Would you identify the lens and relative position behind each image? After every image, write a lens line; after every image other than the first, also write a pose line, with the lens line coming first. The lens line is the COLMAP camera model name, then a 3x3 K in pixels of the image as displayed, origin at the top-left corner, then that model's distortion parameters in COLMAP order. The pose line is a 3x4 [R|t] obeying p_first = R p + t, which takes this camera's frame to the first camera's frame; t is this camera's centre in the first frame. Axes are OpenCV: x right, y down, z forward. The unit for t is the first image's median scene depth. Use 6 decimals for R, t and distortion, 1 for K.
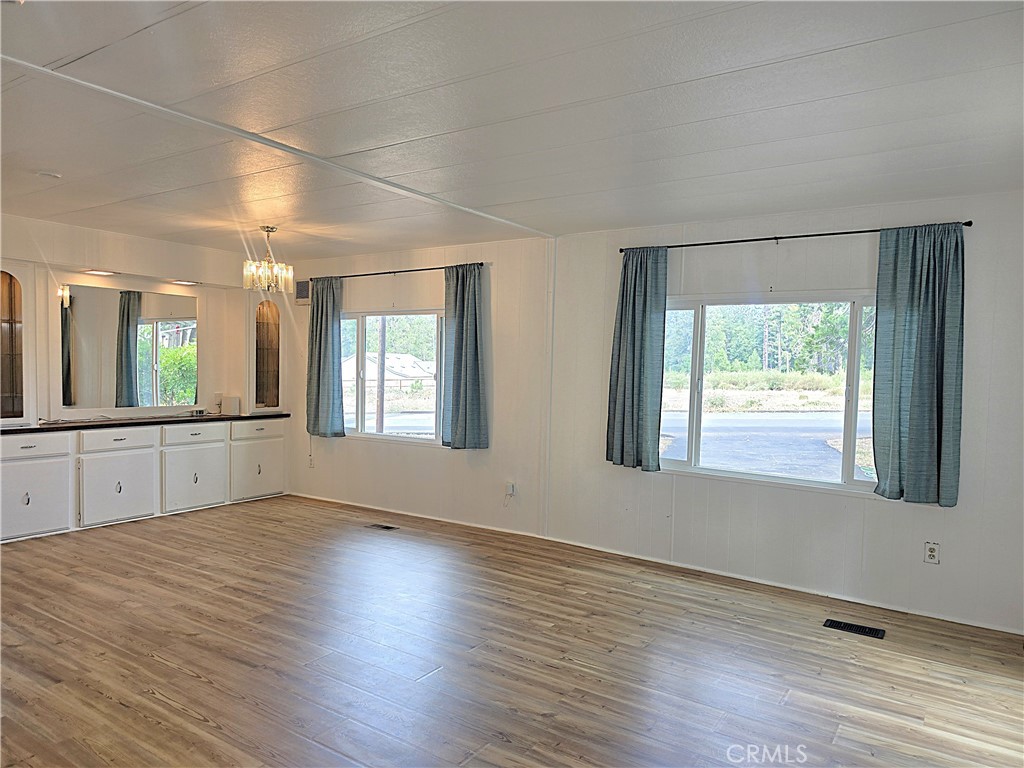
lens RADIAL K [[688.9, 0, 506.2], [0, 688.9, 389.3], [0, 0, 1]] dist [0.051908, -0.038215]
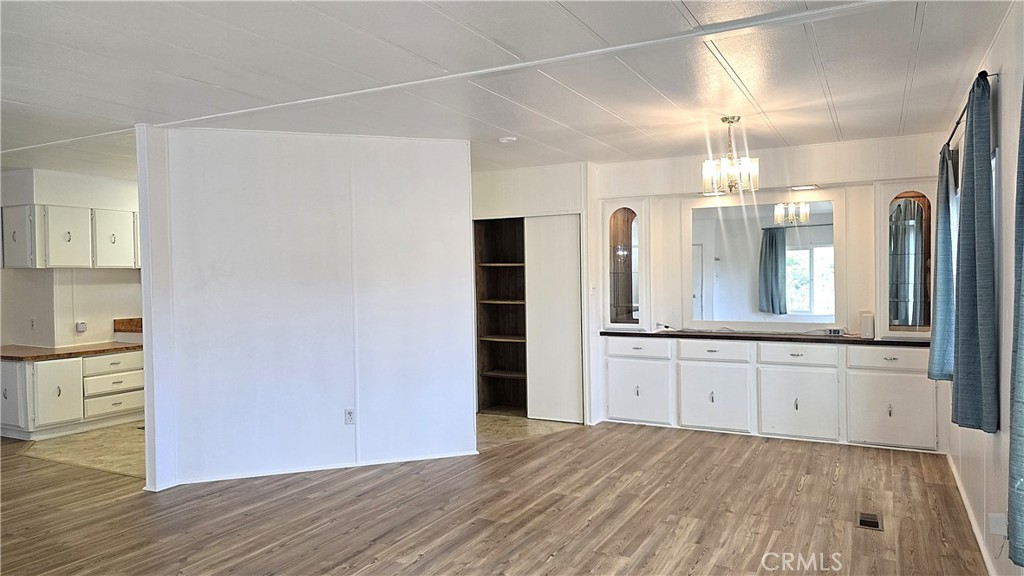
lens RADIAL K [[683.7, 0, 518.3], [0, 683.7, 293.3], [0, 0, 1]] dist [0.048624, -0.047495]
pose [[0.120340, 0.004294, -0.992724, 0.573809], [-0.019156, 0.999814, 0.002002, -0.014683], [0.992548, 0.018776, 0.120399, 0.782300]]
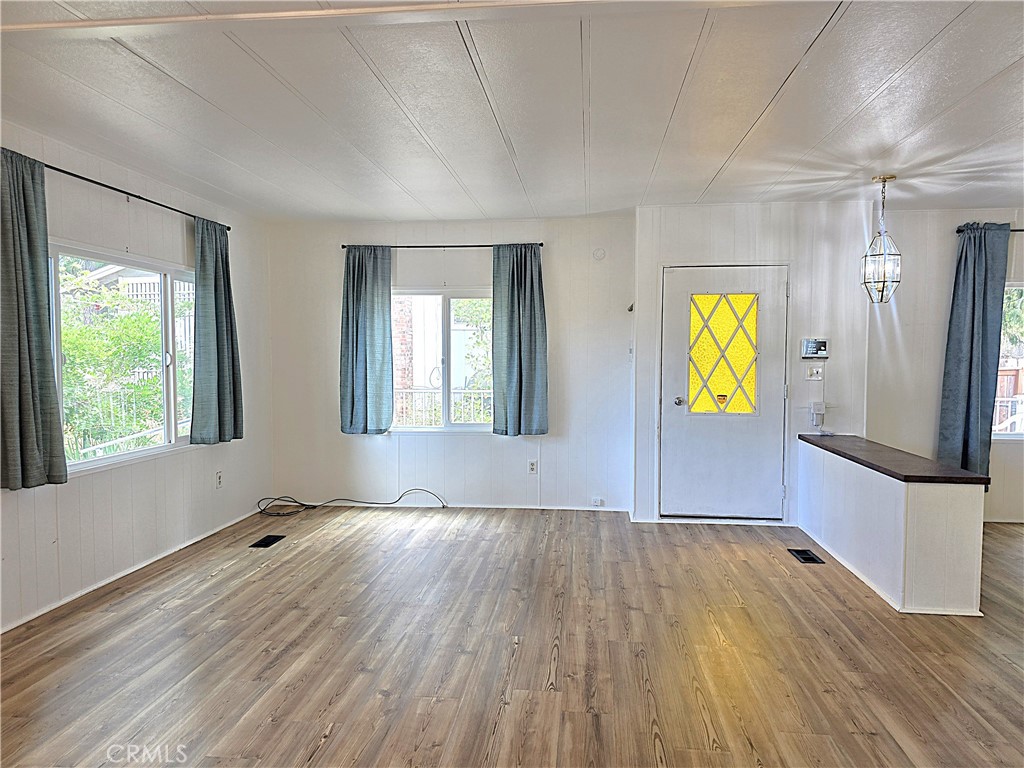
lens RADIAL K [[688.9, 0, 521.7], [0, 688.9, 386.9], [0, 0, 1]] dist [0.051908, -0.038215]
pose [[-0.476096, -0.069095, 0.876674, -0.712289], [0.021977, 0.995662, 0.090408, -0.037807], [-0.879118, 0.062310, -0.472513, 1.023412]]
